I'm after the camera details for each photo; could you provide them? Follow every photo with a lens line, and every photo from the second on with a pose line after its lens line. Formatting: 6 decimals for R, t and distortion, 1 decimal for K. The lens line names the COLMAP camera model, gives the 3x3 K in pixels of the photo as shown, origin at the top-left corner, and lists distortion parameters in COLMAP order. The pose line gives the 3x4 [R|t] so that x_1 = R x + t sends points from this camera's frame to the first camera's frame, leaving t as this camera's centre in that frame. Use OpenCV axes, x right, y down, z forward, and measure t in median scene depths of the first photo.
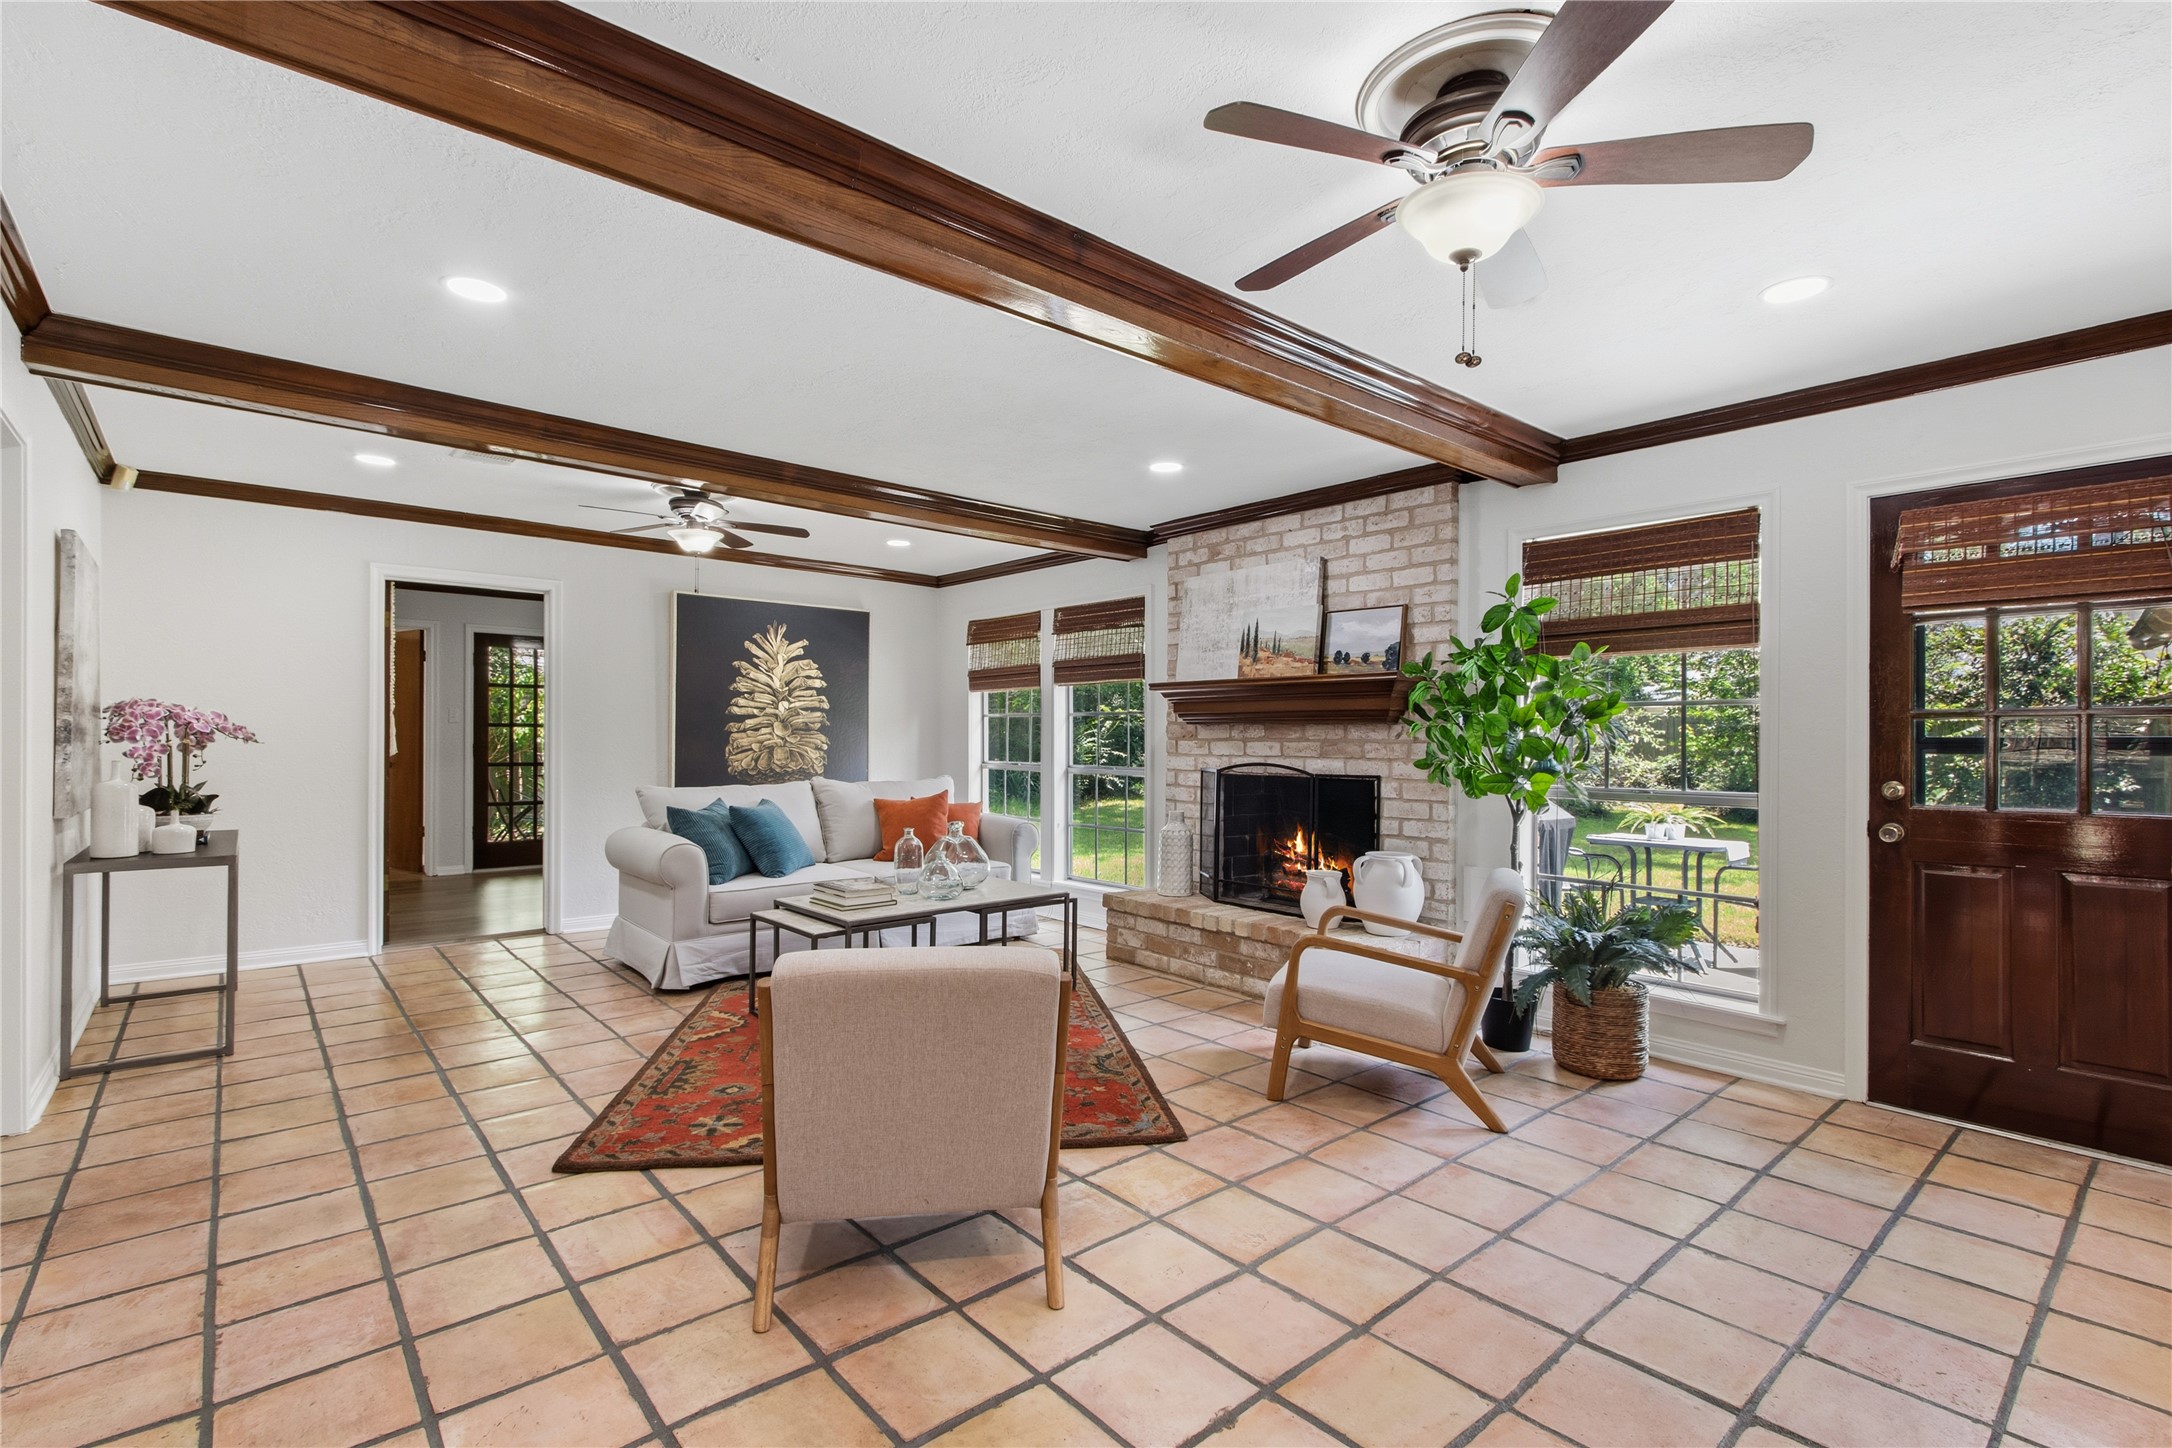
lens RADIAL K [[989.3, 0, 1081.2], [0, 989.3, 735.8], [0, 0, 1]] dist [0.002689, -0.000005]
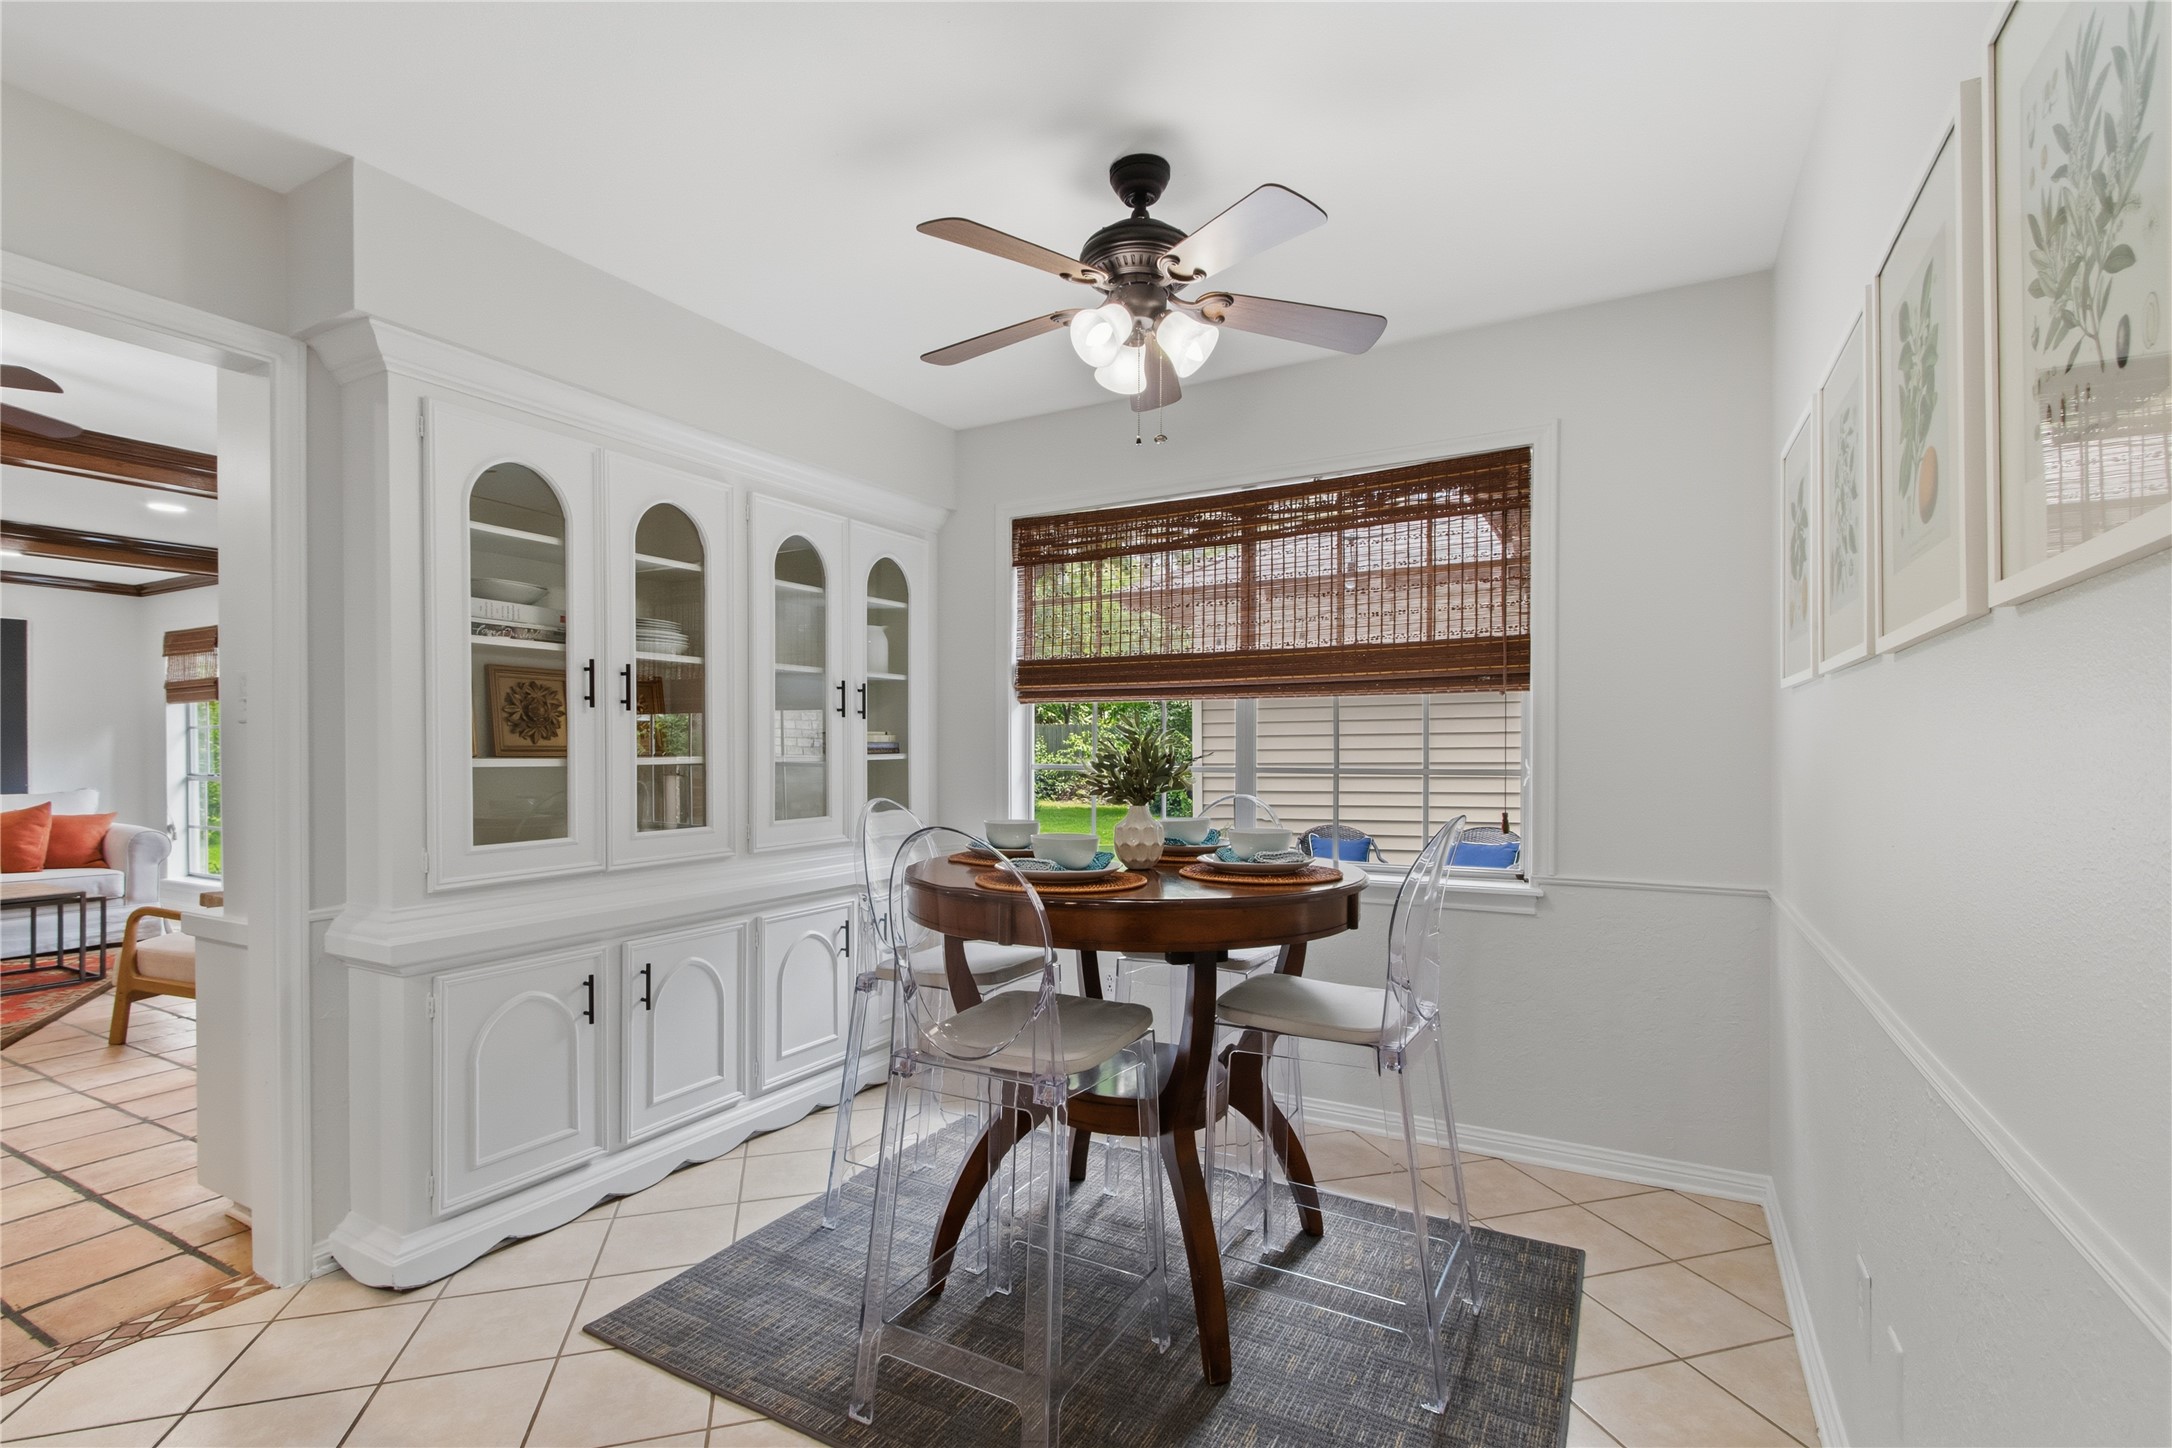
lens RADIAL K [[995.7, 0, 1082.2], [0, 995.7, 747.6], [0, 0, 1]] dist [0.004540, 0.000035]
pose [[0.939966, -0.011804, 0.341065, 0.611445], [0.010862, 0.999930, 0.004671, 0.007721], [-0.341096, -0.000686, 0.940028, -0.381930]]
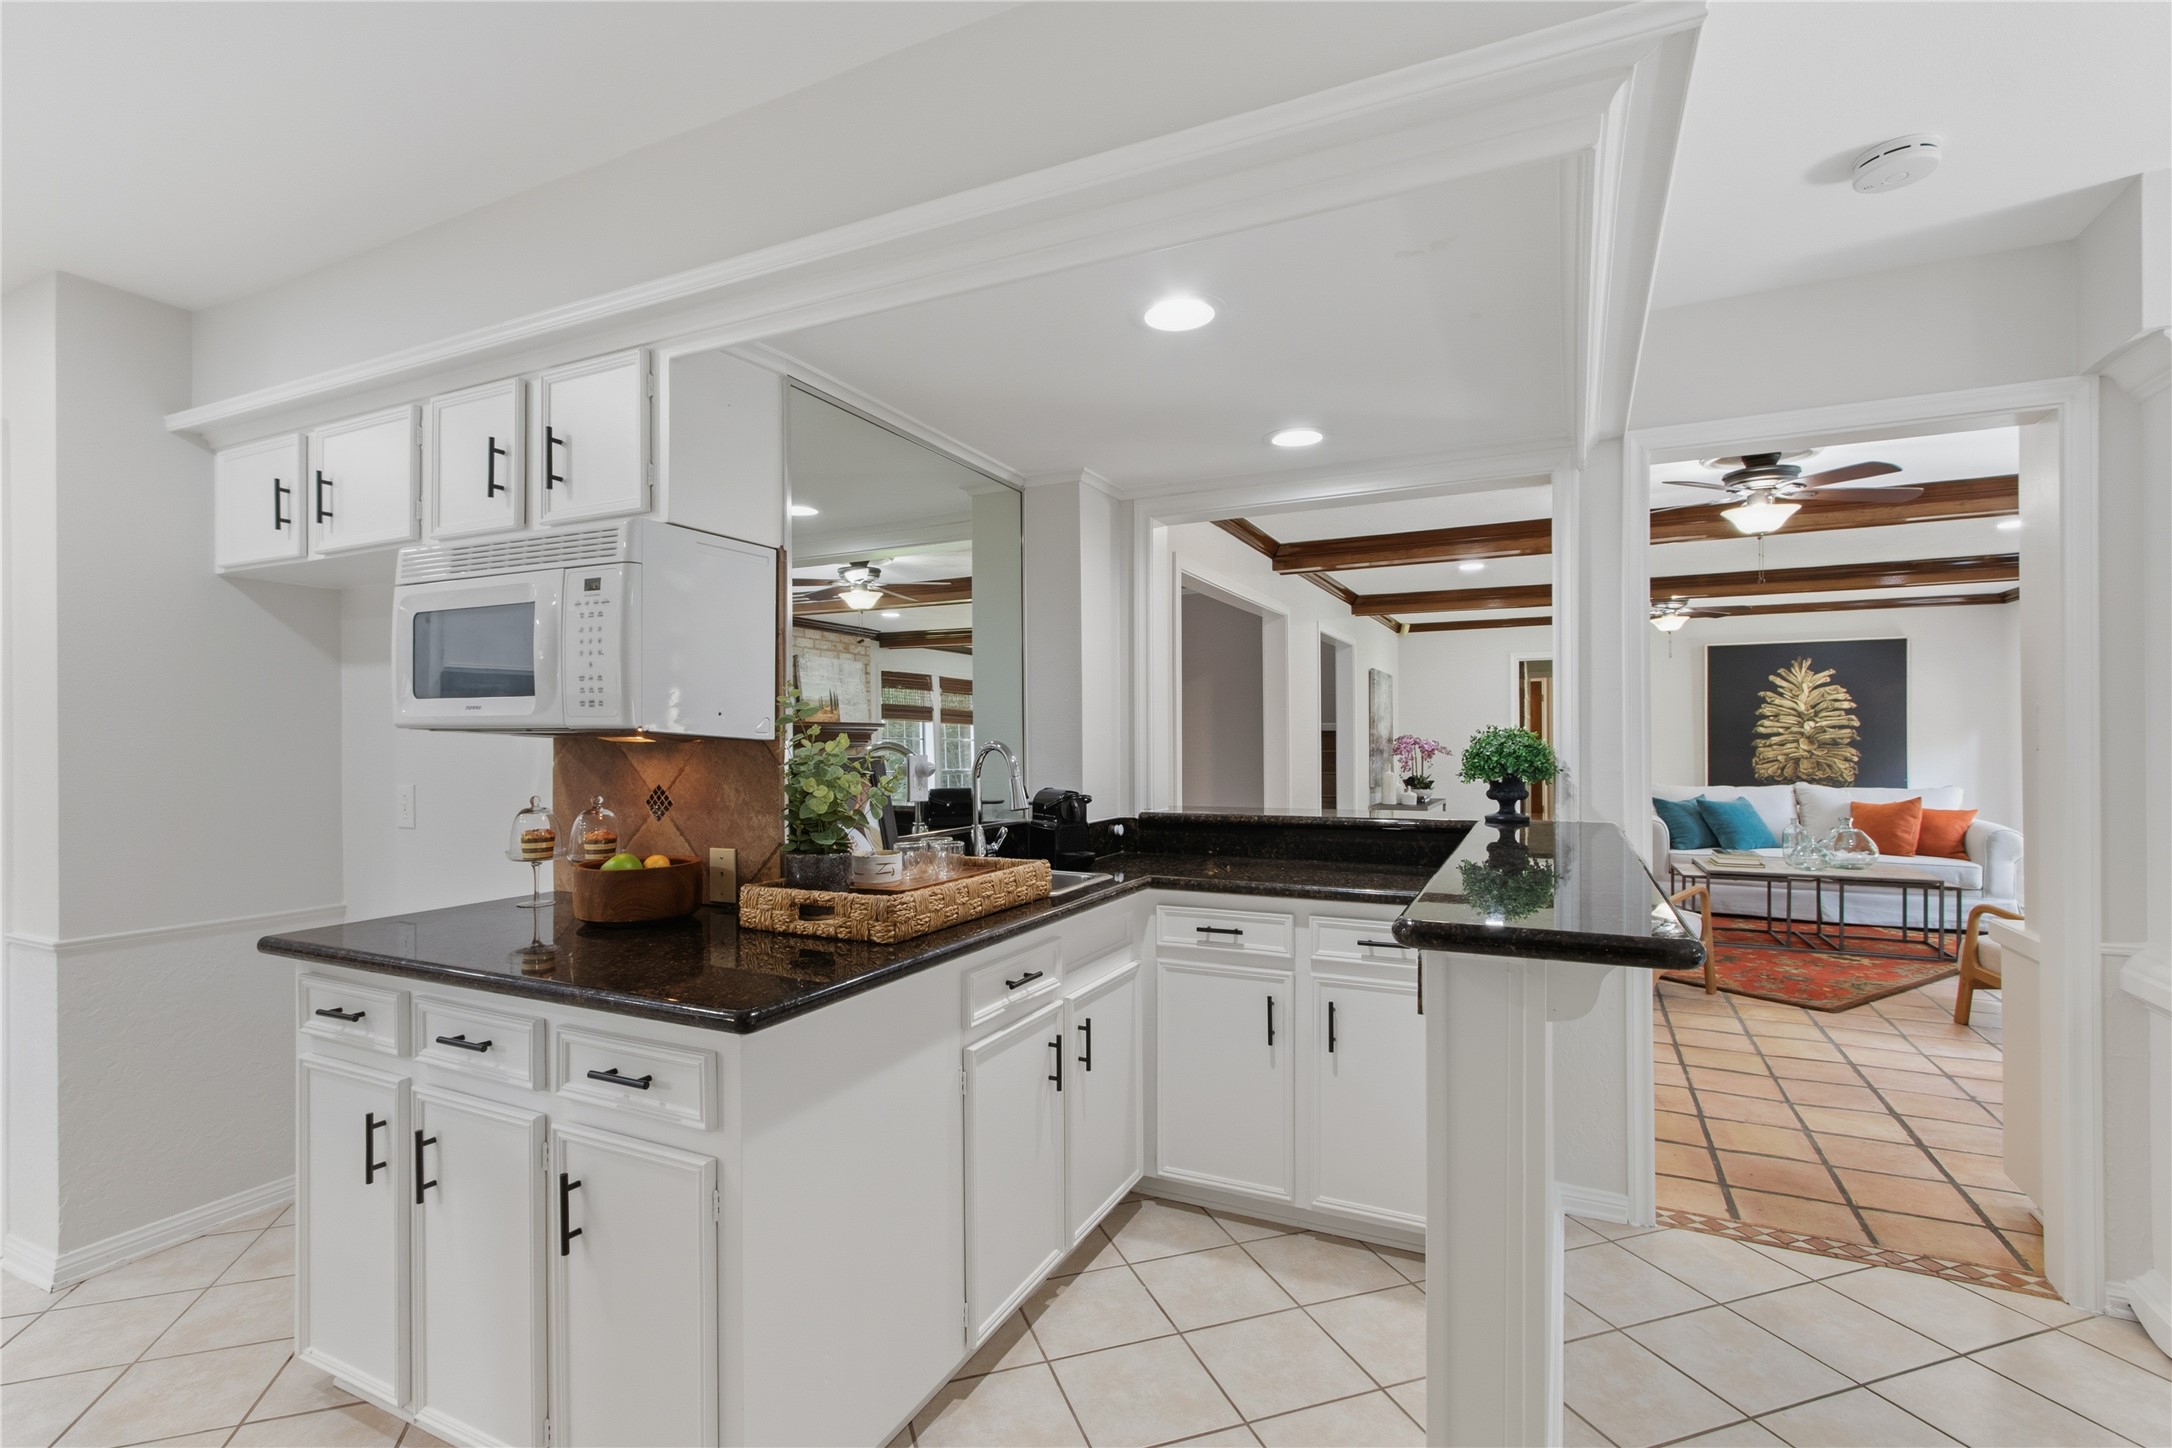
lens RADIAL K [[995.7, 0, 1082.2], [0, 995.7, 747.6], [0, 0, 1]] dist [0.004540, 0.000035]
pose [[0.392347, -0.004336, -0.919807, 0.670740], [0.008348, 0.999964, -0.001153, -0.011620], [0.919779, -0.007226, 0.392370, -0.435282]]
